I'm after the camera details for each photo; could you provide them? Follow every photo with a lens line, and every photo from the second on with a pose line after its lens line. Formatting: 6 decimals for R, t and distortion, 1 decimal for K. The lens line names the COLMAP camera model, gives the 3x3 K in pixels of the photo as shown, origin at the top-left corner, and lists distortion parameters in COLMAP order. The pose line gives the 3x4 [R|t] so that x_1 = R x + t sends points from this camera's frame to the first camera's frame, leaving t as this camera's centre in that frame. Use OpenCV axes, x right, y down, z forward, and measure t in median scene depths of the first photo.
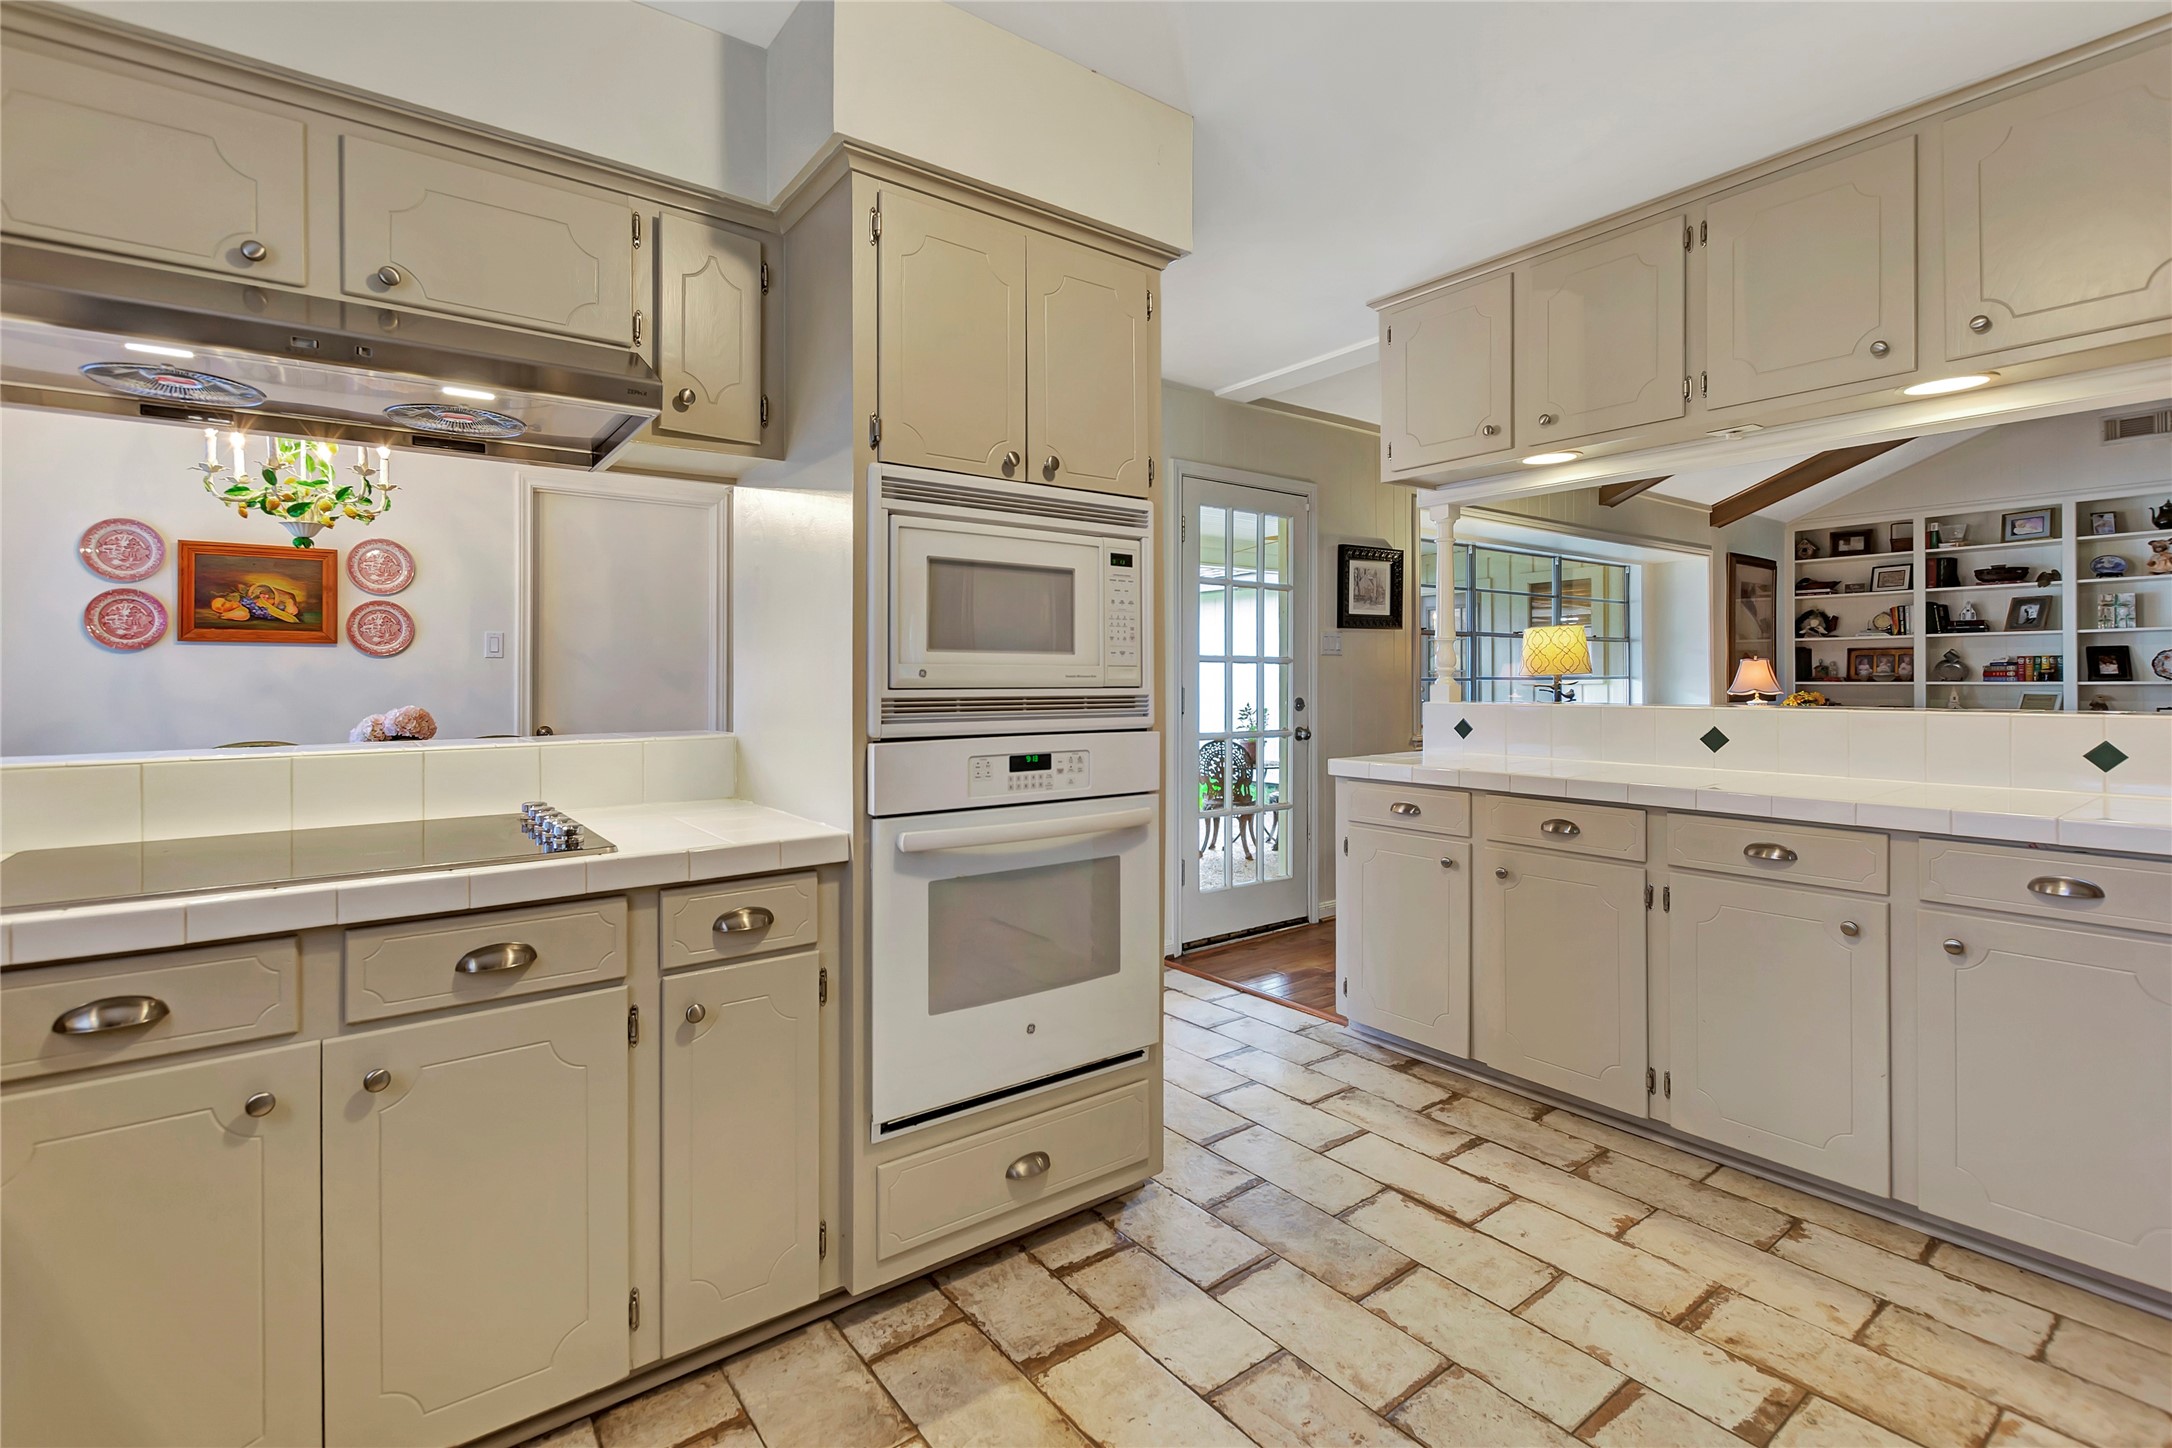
lens RADIAL K [[967.5, 0, 1068.7], [0, 967.5, 674.2], [0, 0, 1]] dist [0.006511, -0.004124]
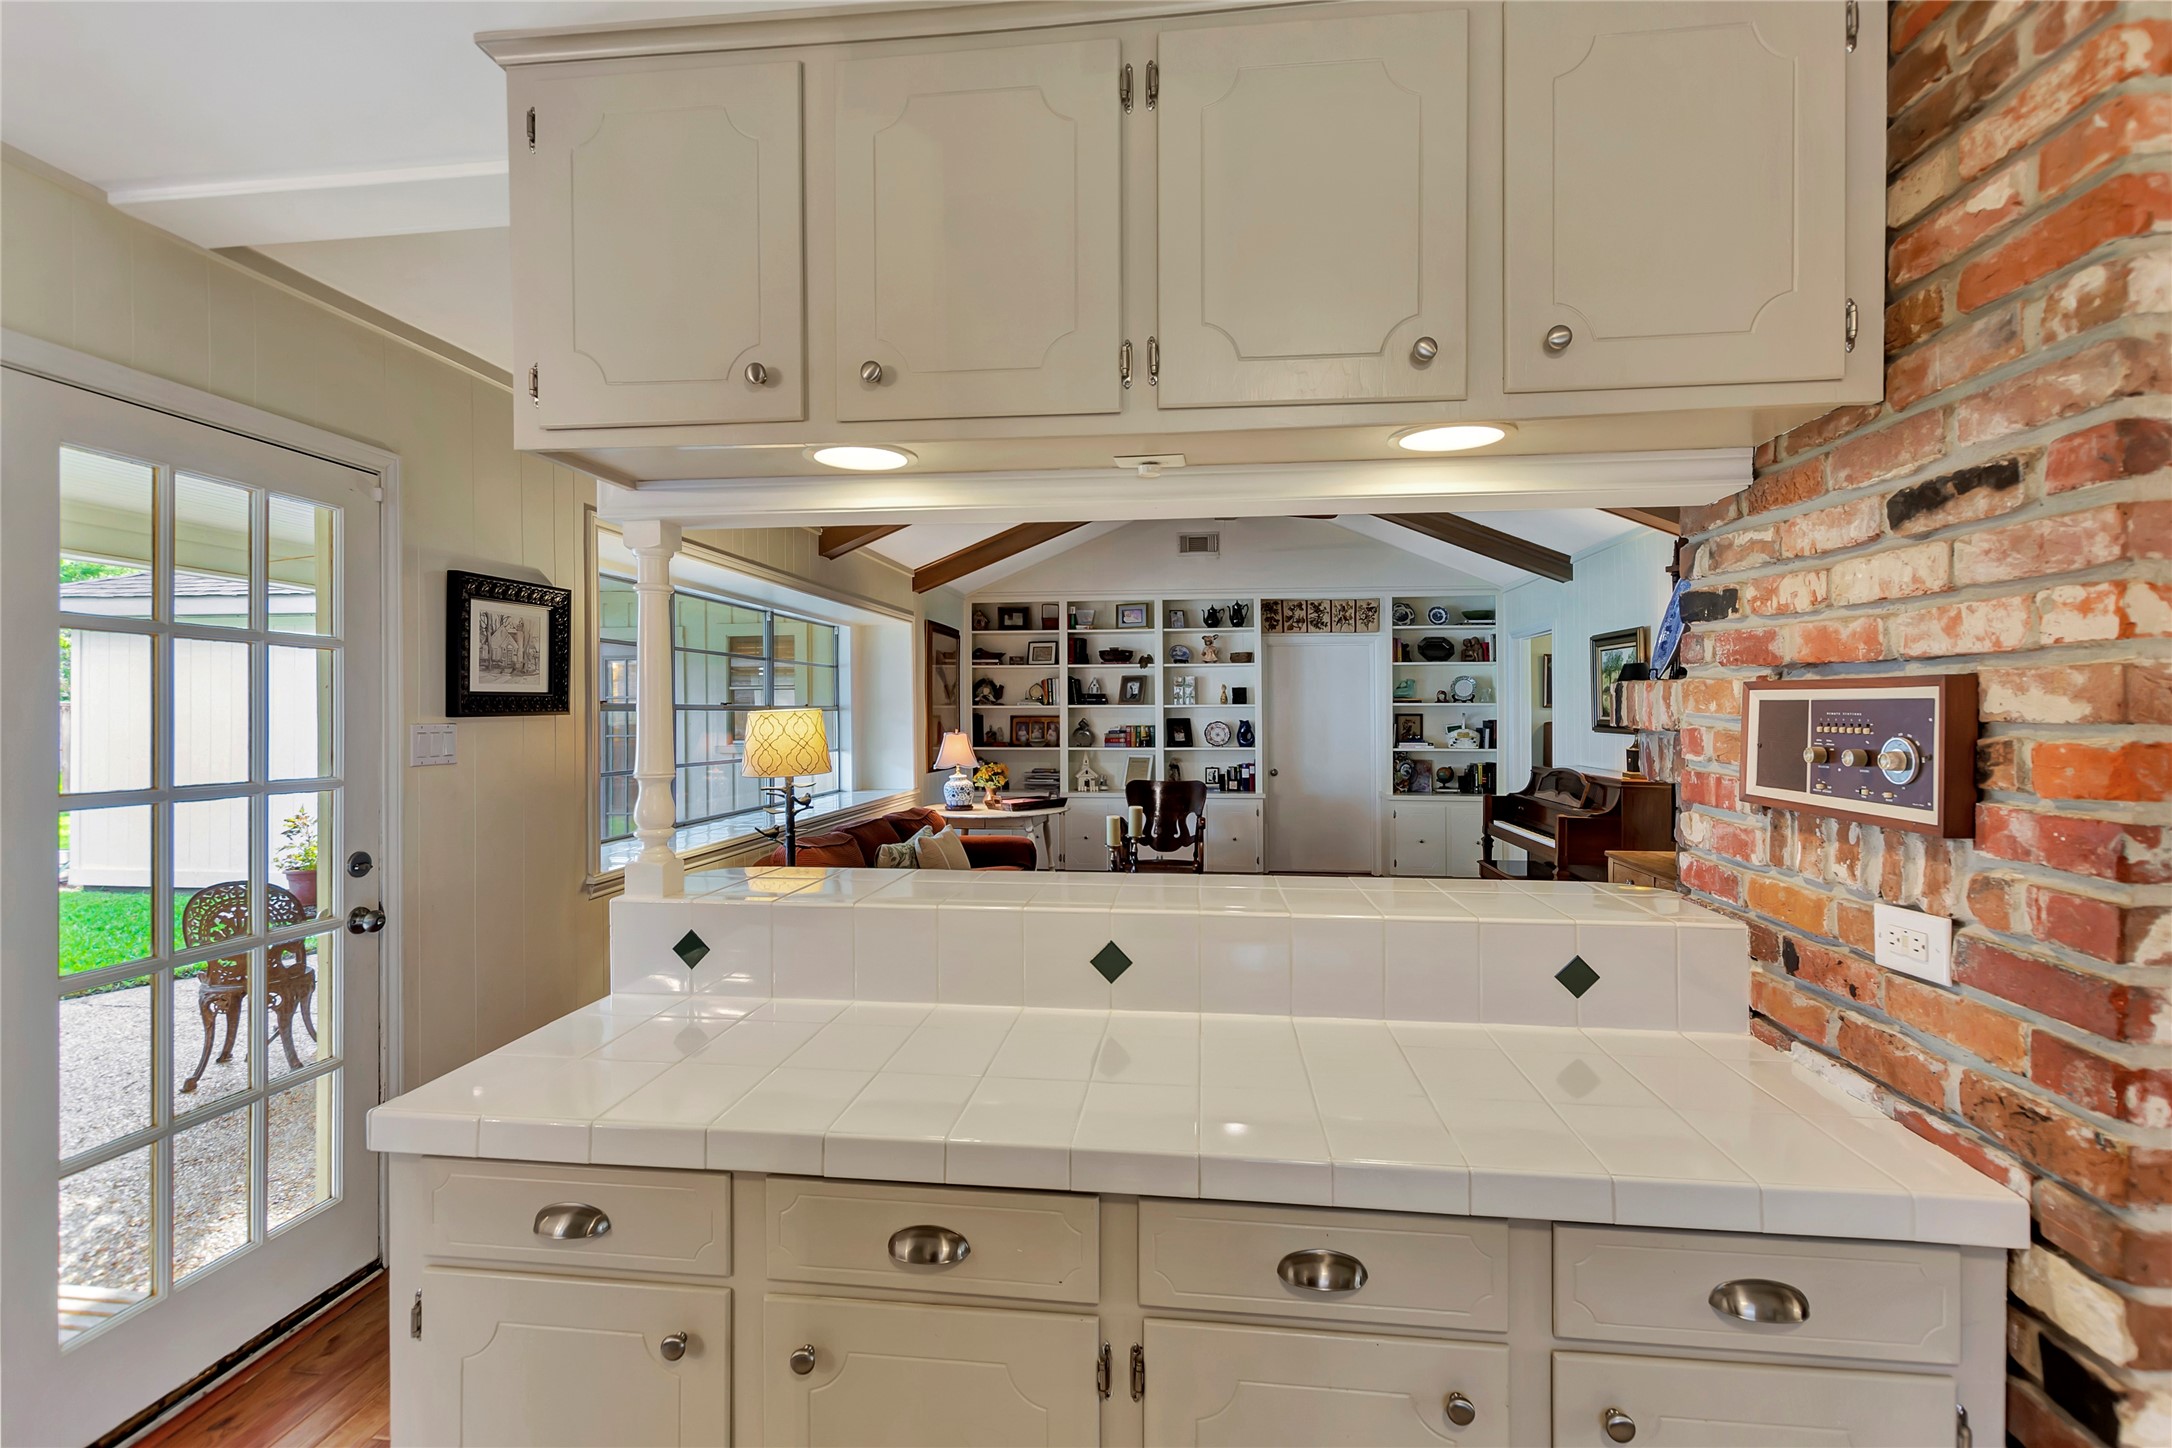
lens RADIAL K [[967.5, 0, 1087.5], [0, 967.5, 721.5], [0, 0, 1]] dist [0.006511, -0.004124]
pose [[0.681744, -0.004808, 0.731575, 0.128241], [-0.003385, 0.999947, 0.009726, -0.056203], [-0.731583, -0.009107, 0.681692, 0.365864]]
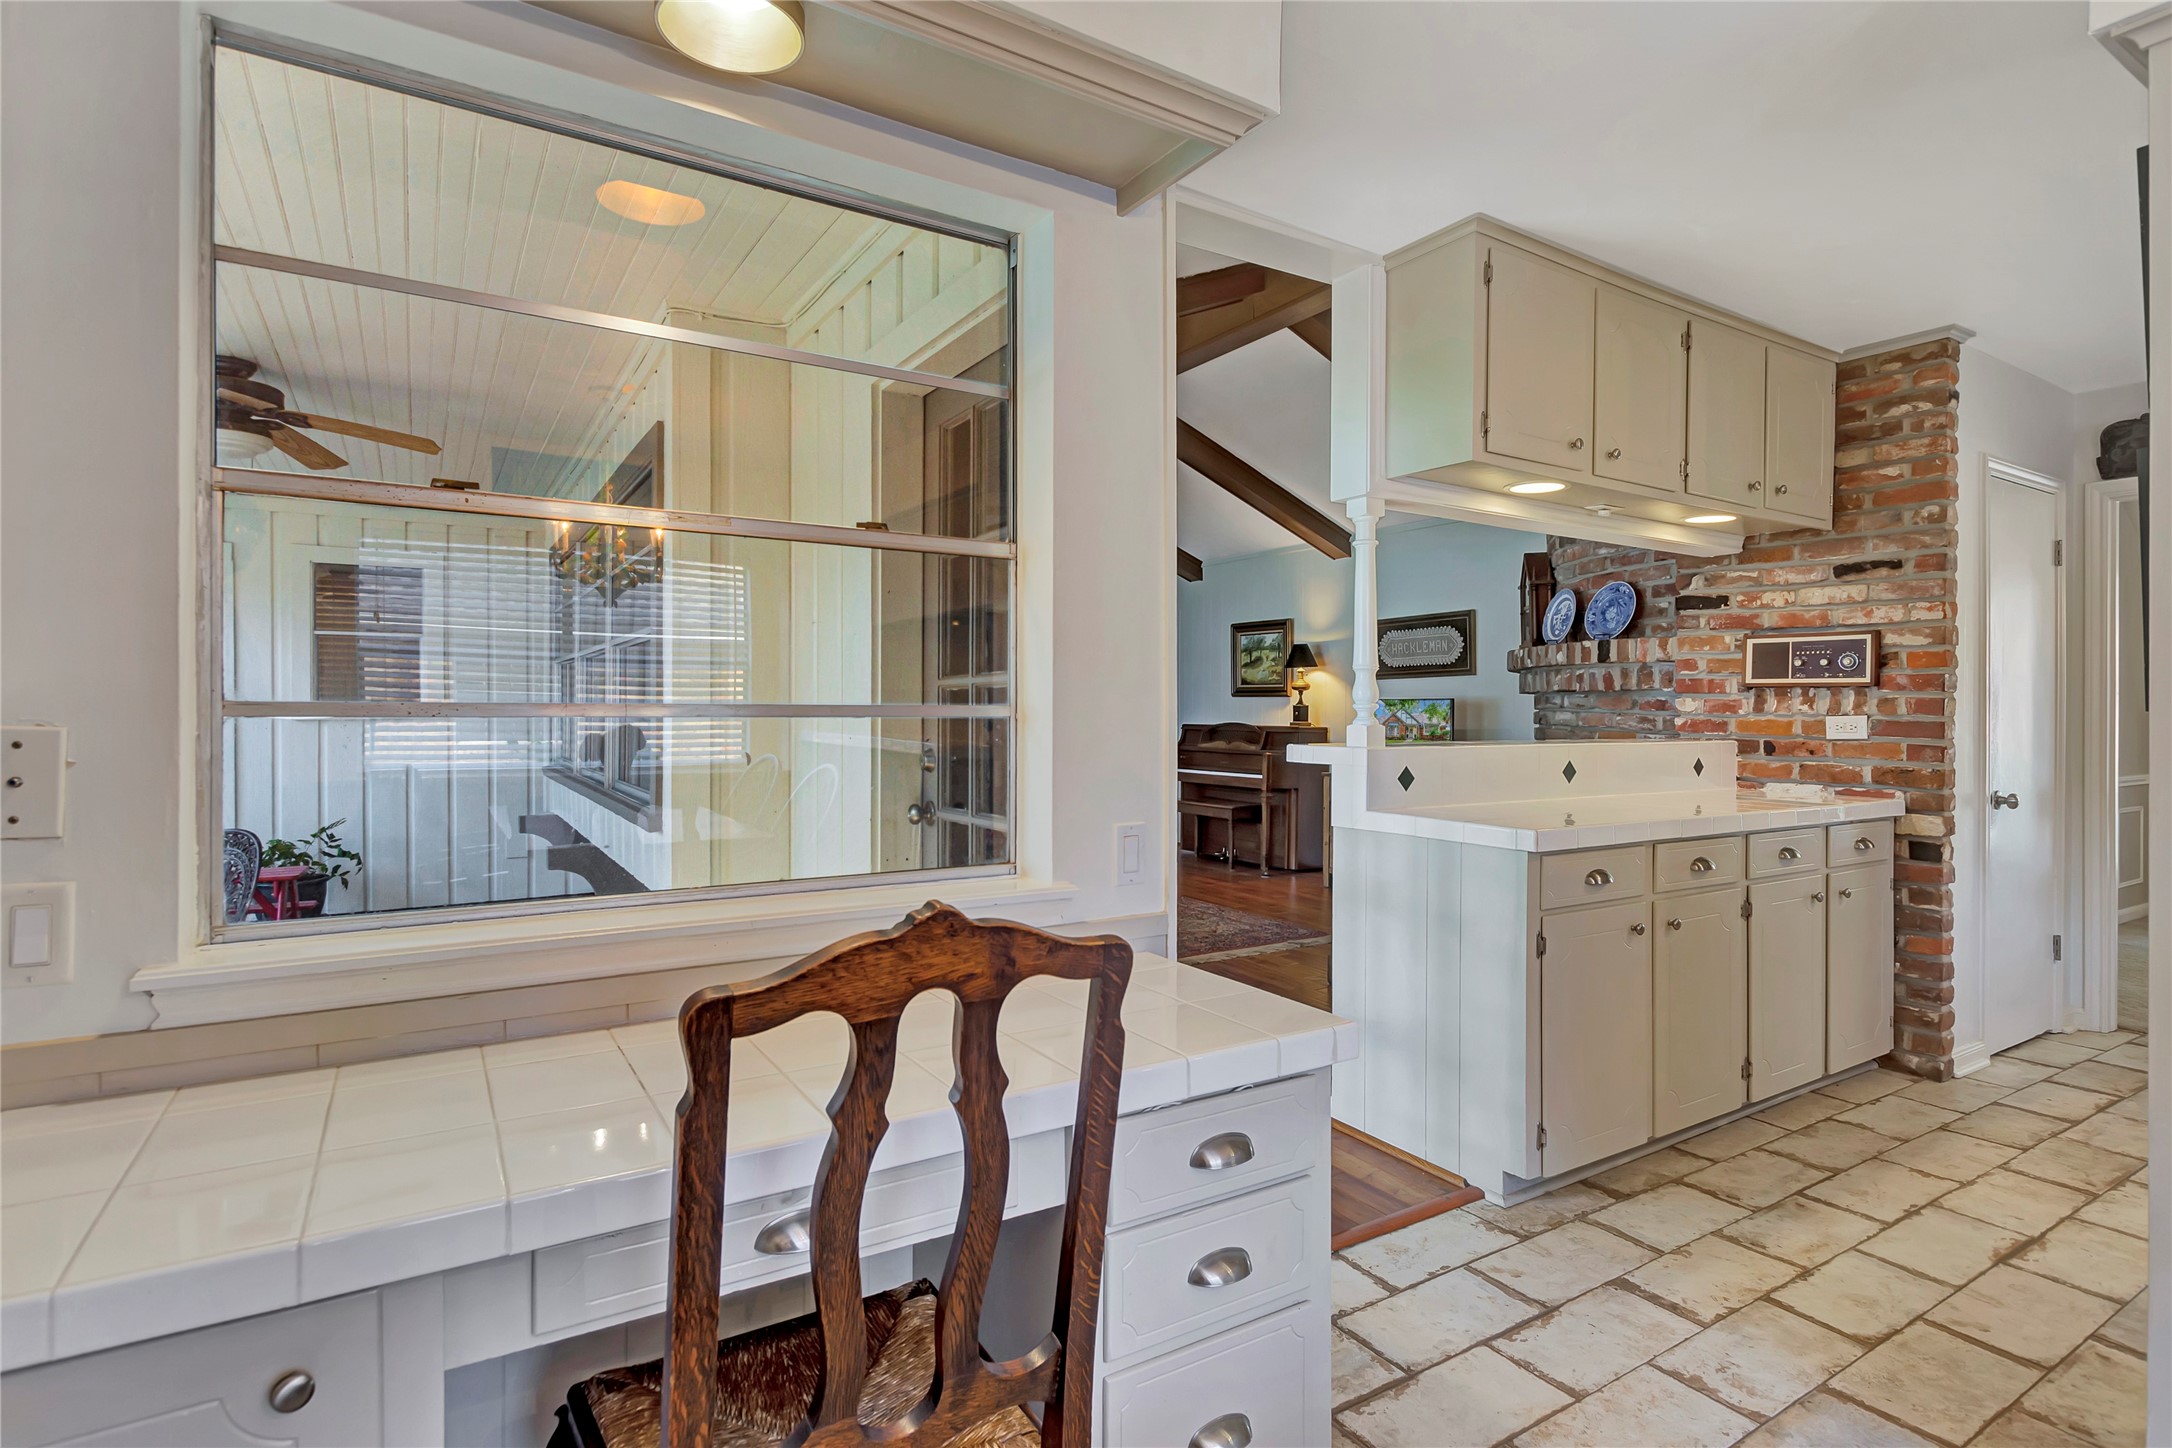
lens RADIAL K [[1089.8, 0, 1090.8], [0, 1089.8, 716.3], [0, 0, 1]] dist [0.022833, -0.003795]
pose [[0.063296, -0.000591, 0.997995, -0.398473], [-0.011984, 0.999927, 0.001353, 0.003750], [-0.997923, -0.012046, 0.063284, 0.904774]]
